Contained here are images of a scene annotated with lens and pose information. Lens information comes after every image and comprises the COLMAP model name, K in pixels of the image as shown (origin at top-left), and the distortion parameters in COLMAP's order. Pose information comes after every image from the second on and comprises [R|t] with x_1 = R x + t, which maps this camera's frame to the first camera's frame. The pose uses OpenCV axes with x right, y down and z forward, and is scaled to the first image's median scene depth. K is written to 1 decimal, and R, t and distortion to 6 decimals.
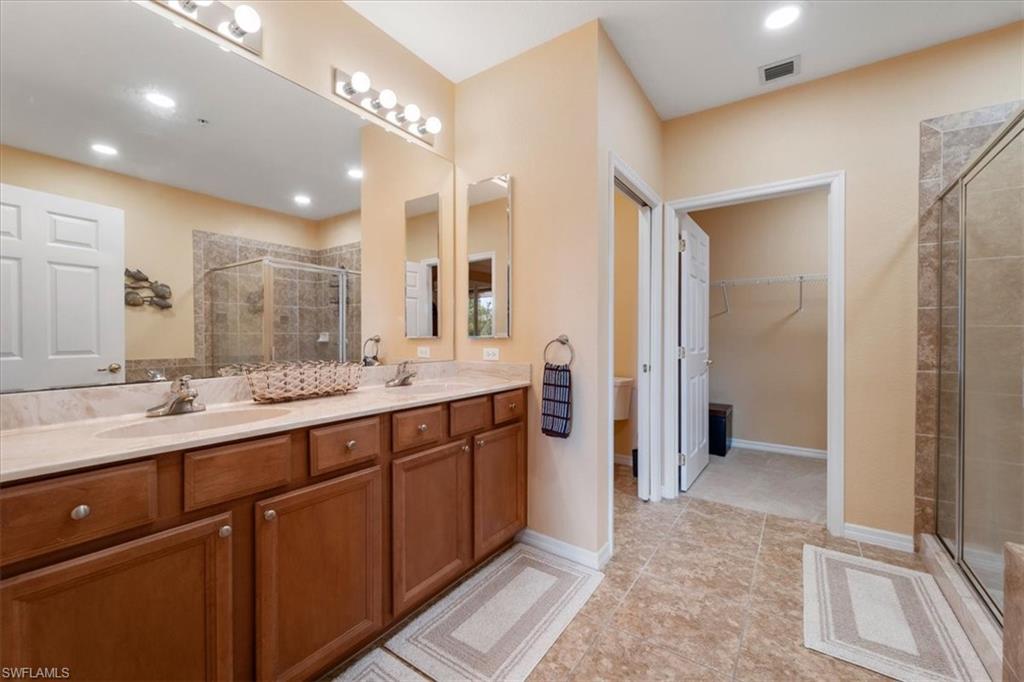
lens RADIAL K [[421.3, 0, 508.6], [0, 421.3, 329.1], [0, 0, 1]] dist [-0.000625, -0.000175]
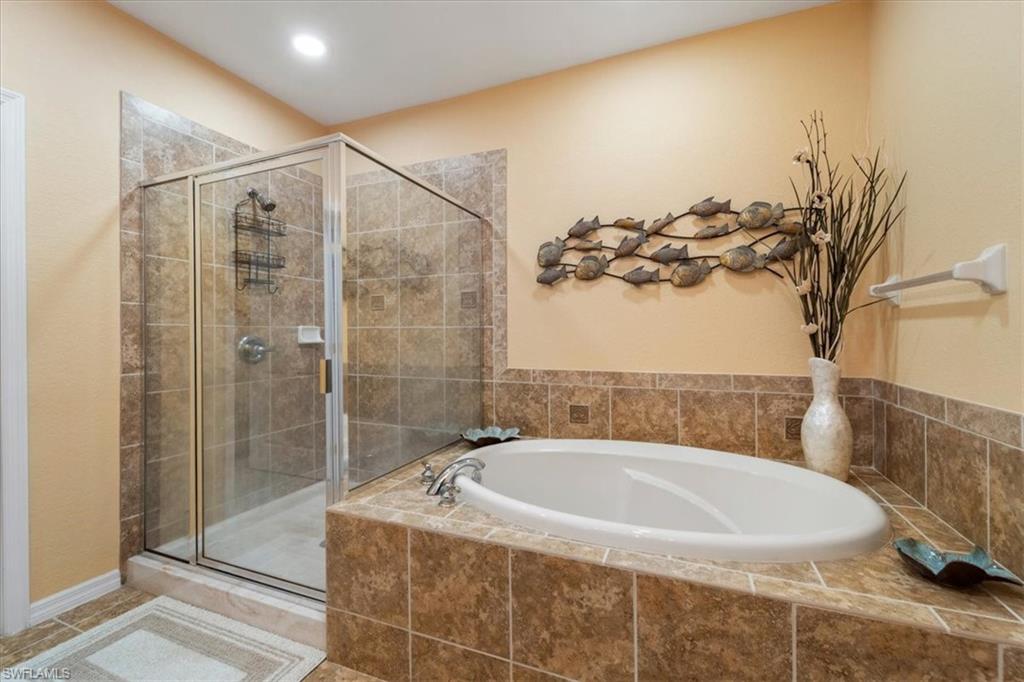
lens RADIAL K [[421.3, 0, 508.6], [0, 421.3, 329.1], [0, 0, 1]] dist [-0.000625, -0.000175]
pose [[-0.199493, 0.003958, 0.979891, -0.041368], [-0.005704, 0.999970, -0.005201, 0.004613], [-0.979883, -0.006627, -0.199465, 0.393616]]
